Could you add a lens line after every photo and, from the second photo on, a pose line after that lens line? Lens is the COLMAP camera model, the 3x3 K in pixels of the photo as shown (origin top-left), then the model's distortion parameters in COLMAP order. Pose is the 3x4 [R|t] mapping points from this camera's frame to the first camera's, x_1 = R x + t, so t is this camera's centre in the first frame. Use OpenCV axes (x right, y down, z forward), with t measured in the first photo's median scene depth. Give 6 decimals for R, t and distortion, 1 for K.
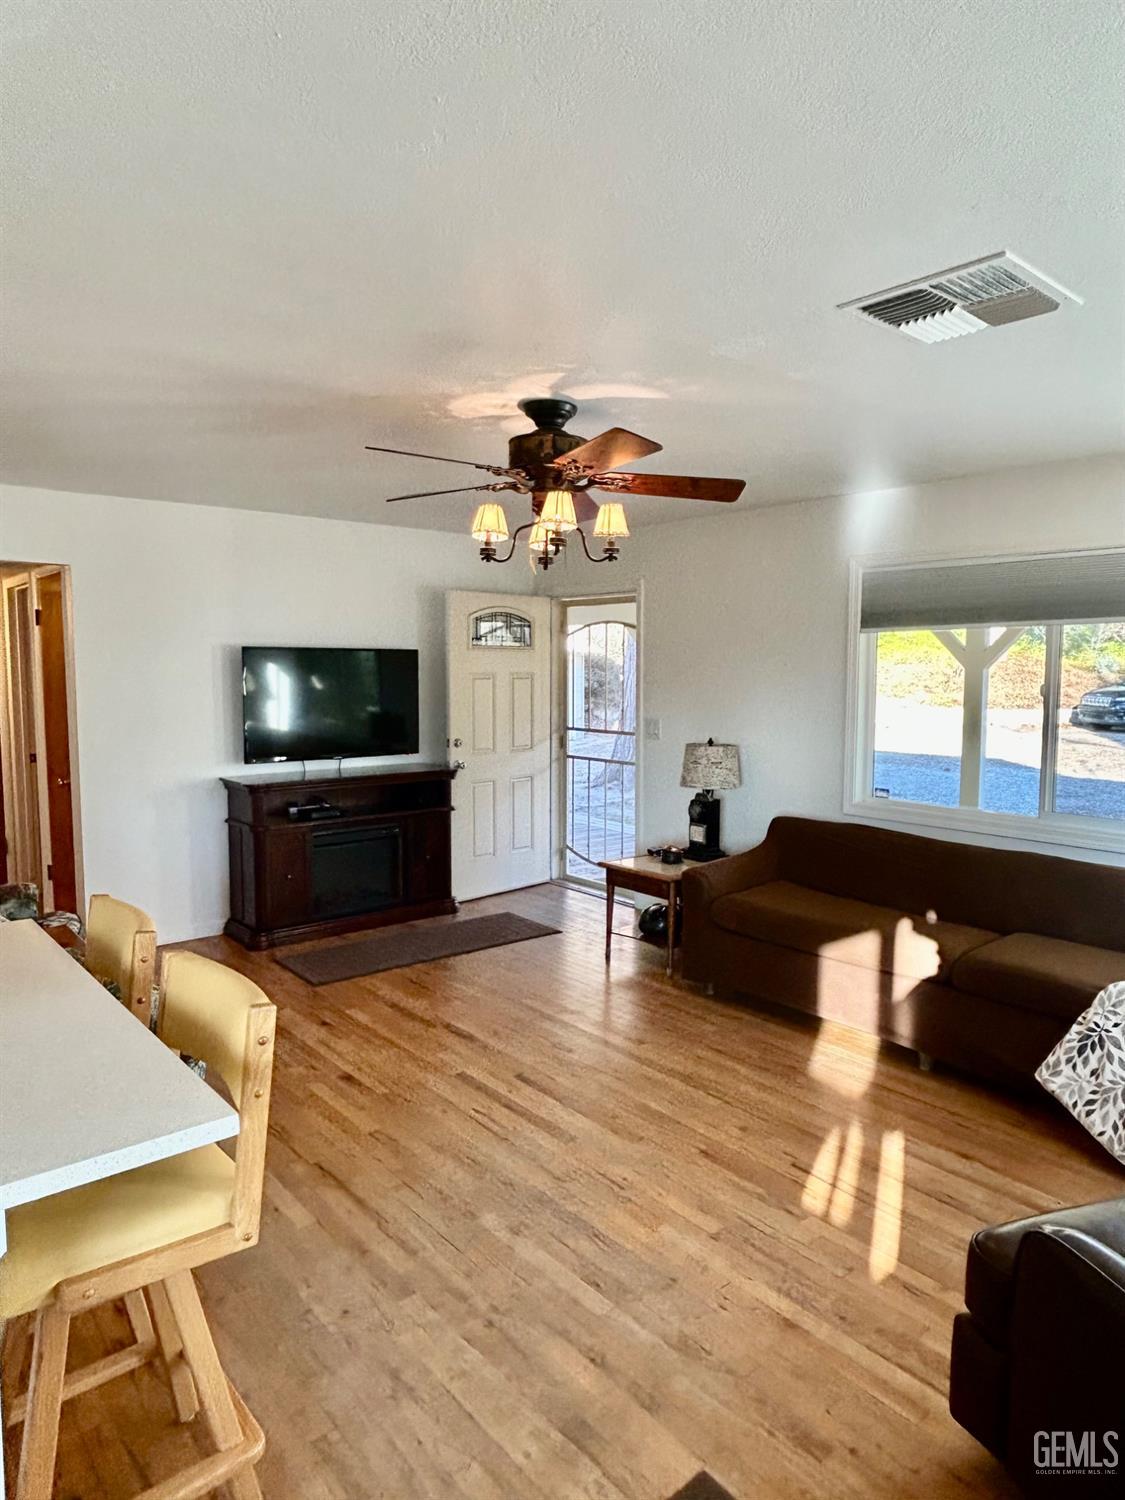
lens RADIAL K [[944.6, 0, 563.5], [0, 944.6, 742.4], [0, 0, 1]] dist [-0.000507, -0.003139]
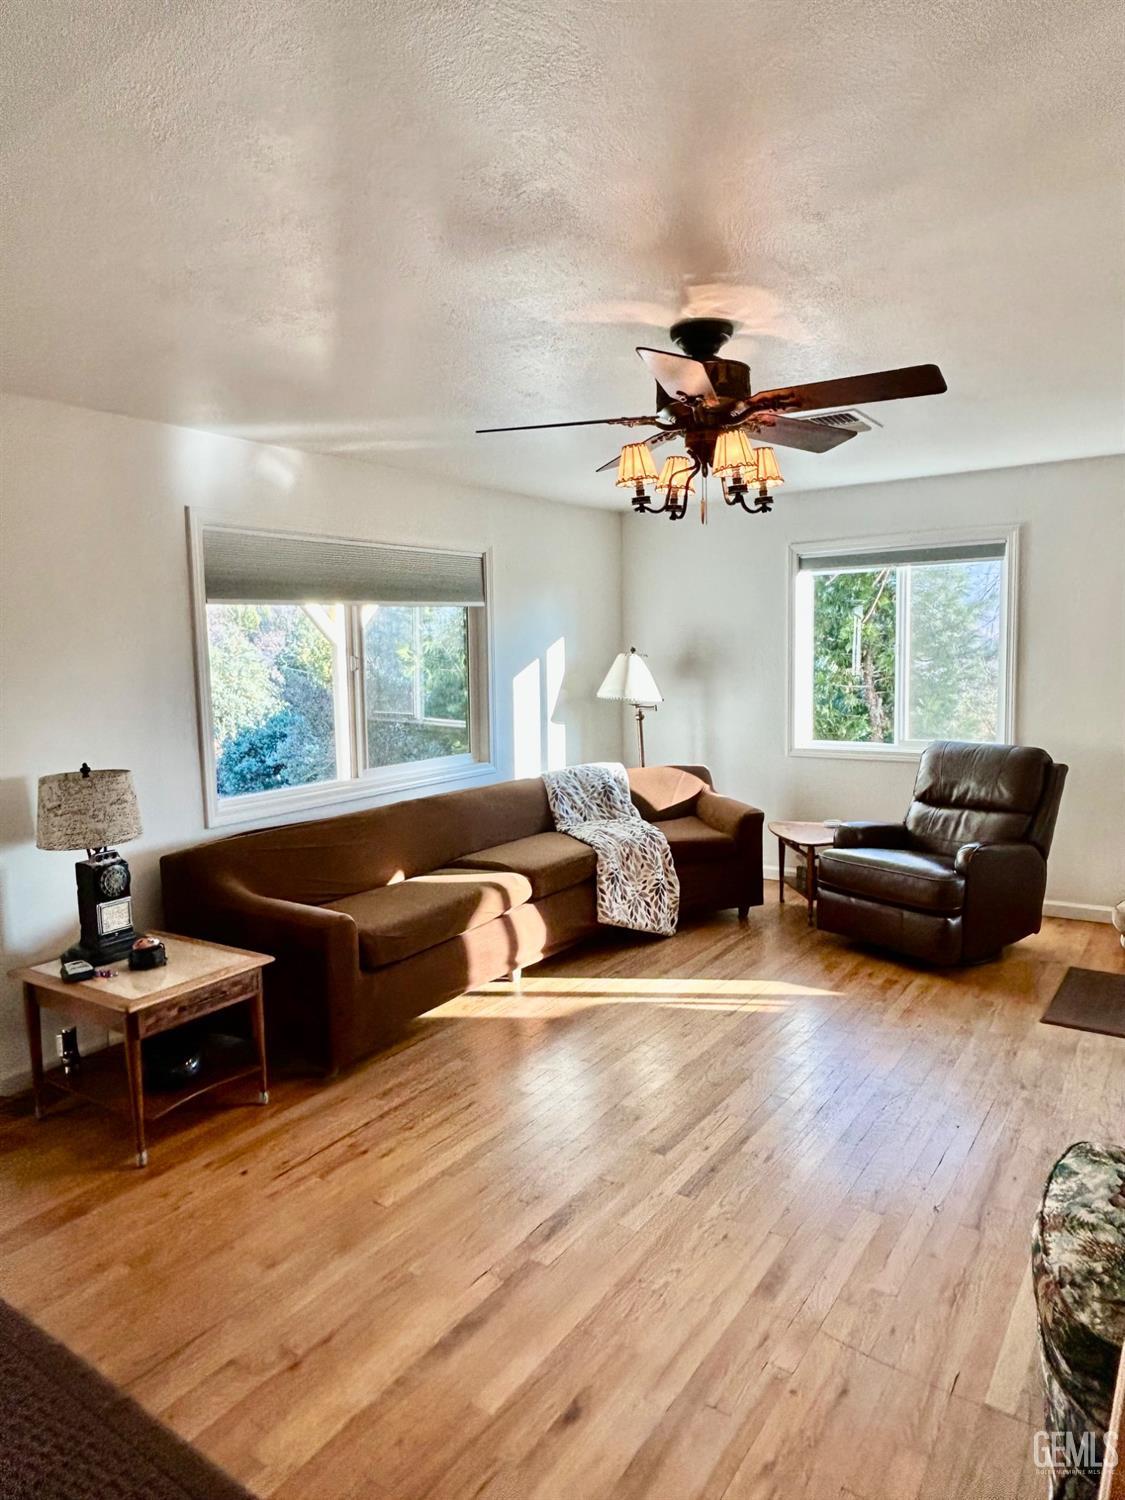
lens RADIAL K [[944.6, 0, 575.3], [0, 944.6, 743.1], [0, 0, 1]] dist [-0.000507, -0.003139]
pose [[-0.267951, -0.099147, 0.958317, -0.841045], [0.100949, 0.986326, 0.130271, -0.106738], [-0.958129, 0.131647, -0.254278, 1.365931]]
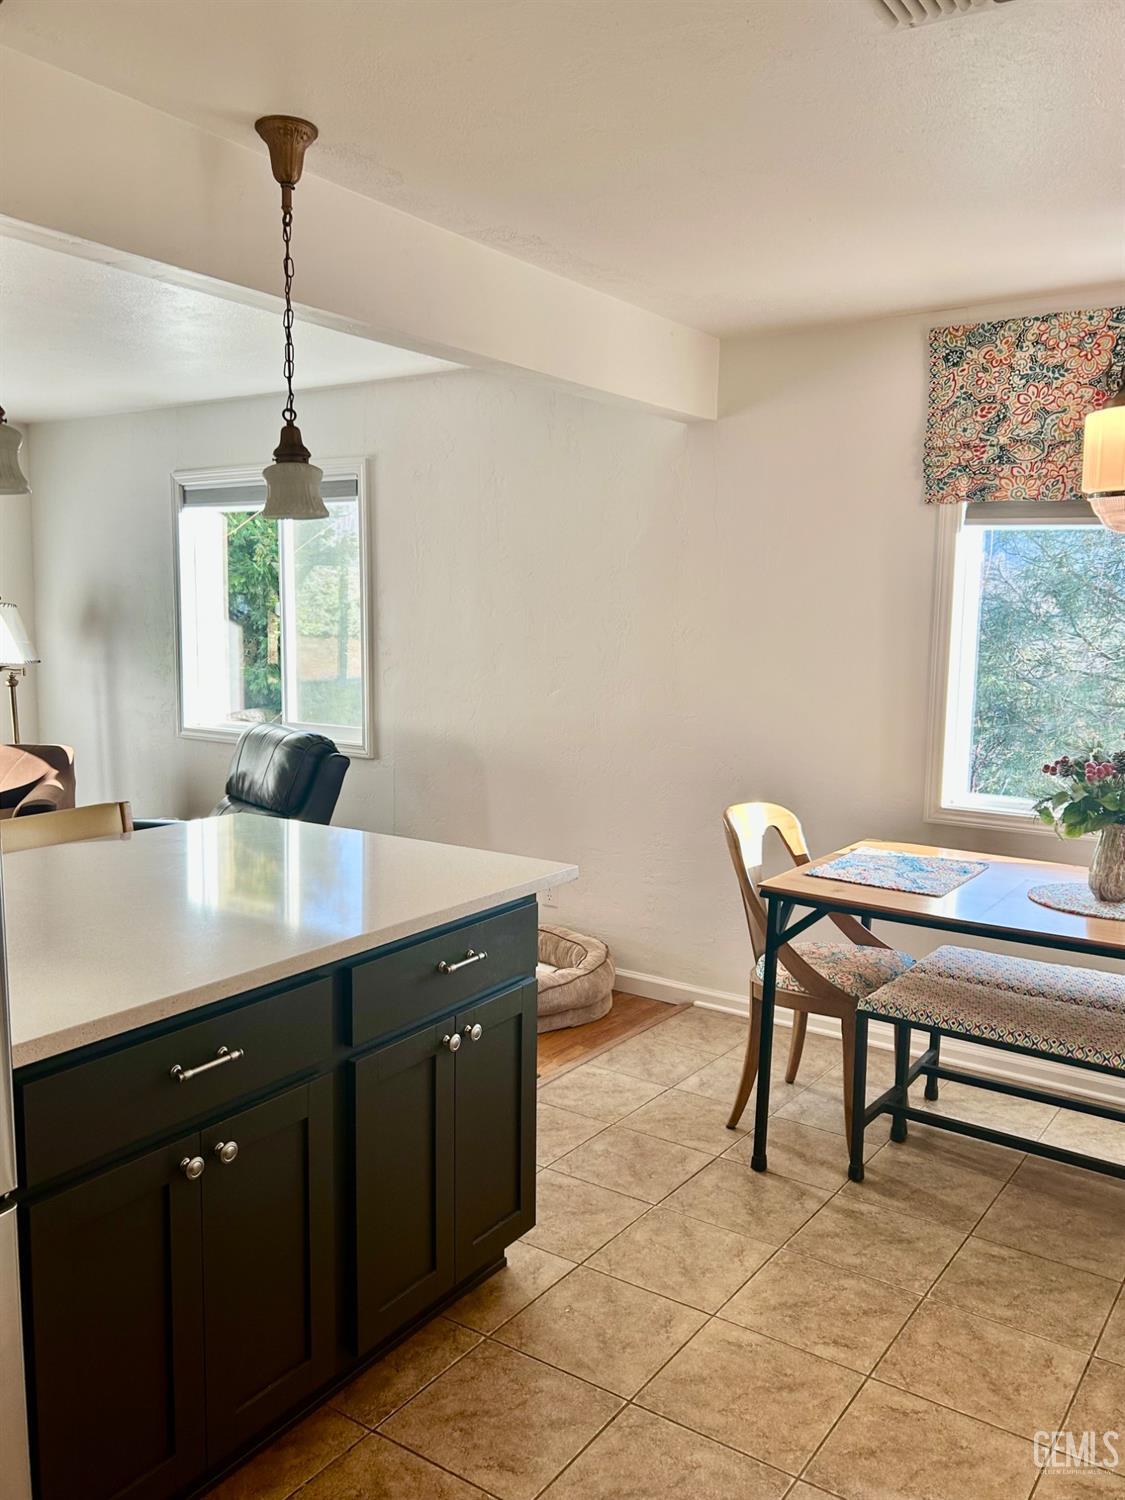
lens RADIAL K [[1183.6, 0, 560.0], [0, 1183.6, 757.3], [0, 0, 1]] dist [0.050081, -0.061330]
pose [[-0.273523, -0.134097, 0.952472, -1.130423], [0.066995, 0.985173, 0.157940, -0.023233], [-0.959530, 0.107011, -0.260483, 0.411615]]
